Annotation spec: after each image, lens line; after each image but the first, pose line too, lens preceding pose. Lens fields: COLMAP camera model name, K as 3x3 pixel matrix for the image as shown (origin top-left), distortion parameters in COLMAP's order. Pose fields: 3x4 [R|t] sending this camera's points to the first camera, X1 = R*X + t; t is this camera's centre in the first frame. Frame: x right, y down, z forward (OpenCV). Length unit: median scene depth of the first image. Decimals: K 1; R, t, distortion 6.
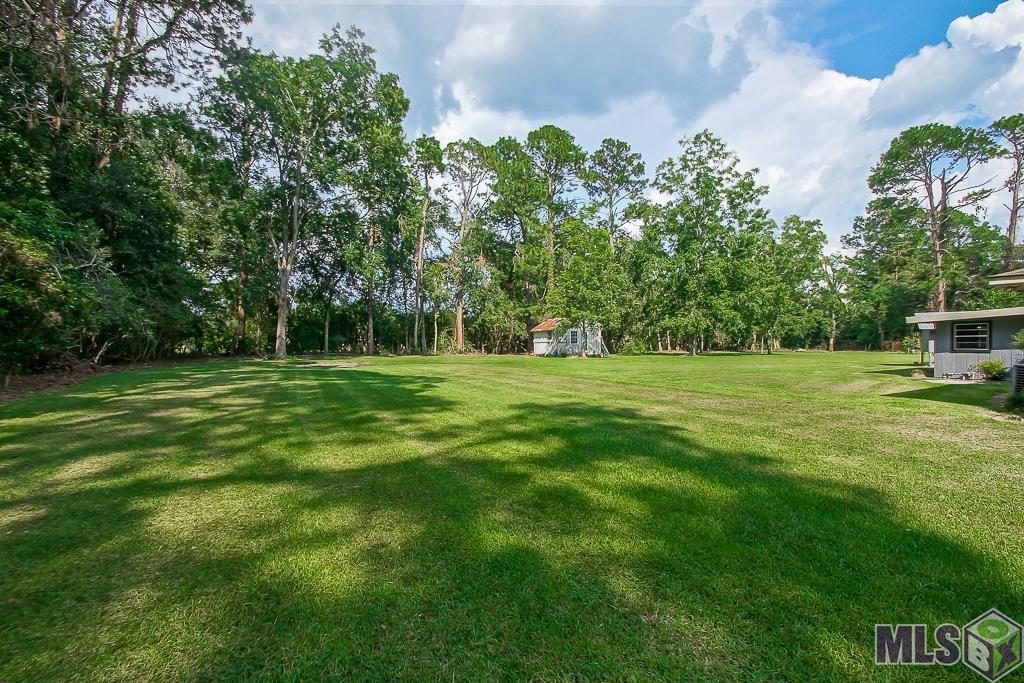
lens RADIAL K [[457.6, 0, 514.9], [0, 457.6, 320.9], [0, 0, 1]] dist [0.024541, -0.013853]
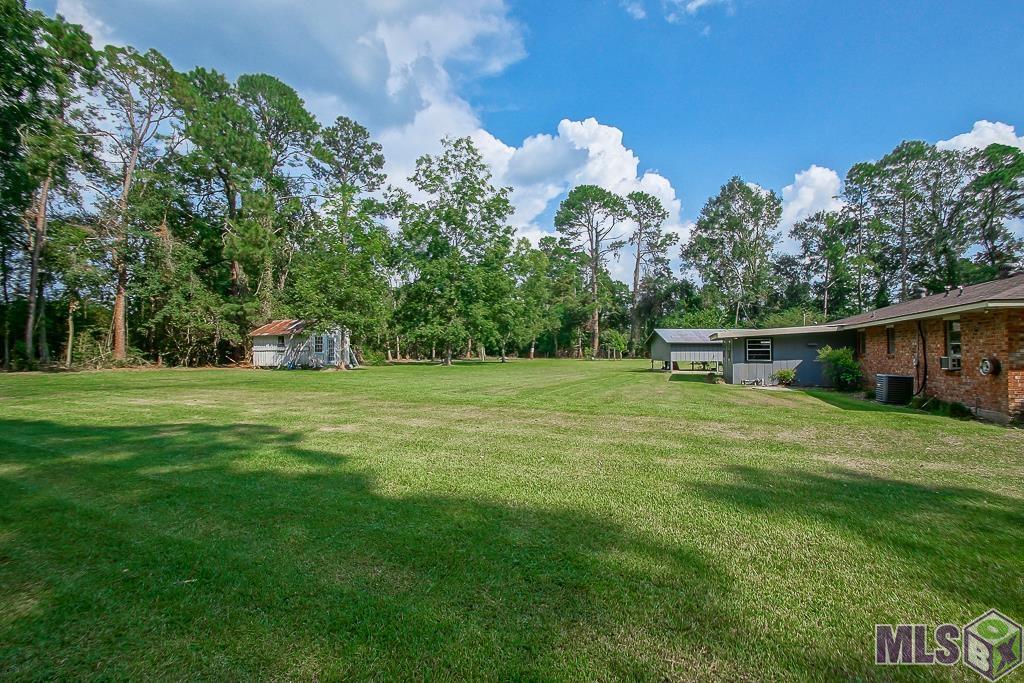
lens RADIAL K [[455.3, 0, 511.7], [0, 455.3, 332.7], [0, 0, 1]] dist [0.023470, -0.018735]
pose [[0.790717, 0.029702, 0.611461, -0.071876], [-0.036432, 0.999335, -0.001431, 0.002586], [-0.611097, -0.021146, 0.791274, 0.119846]]
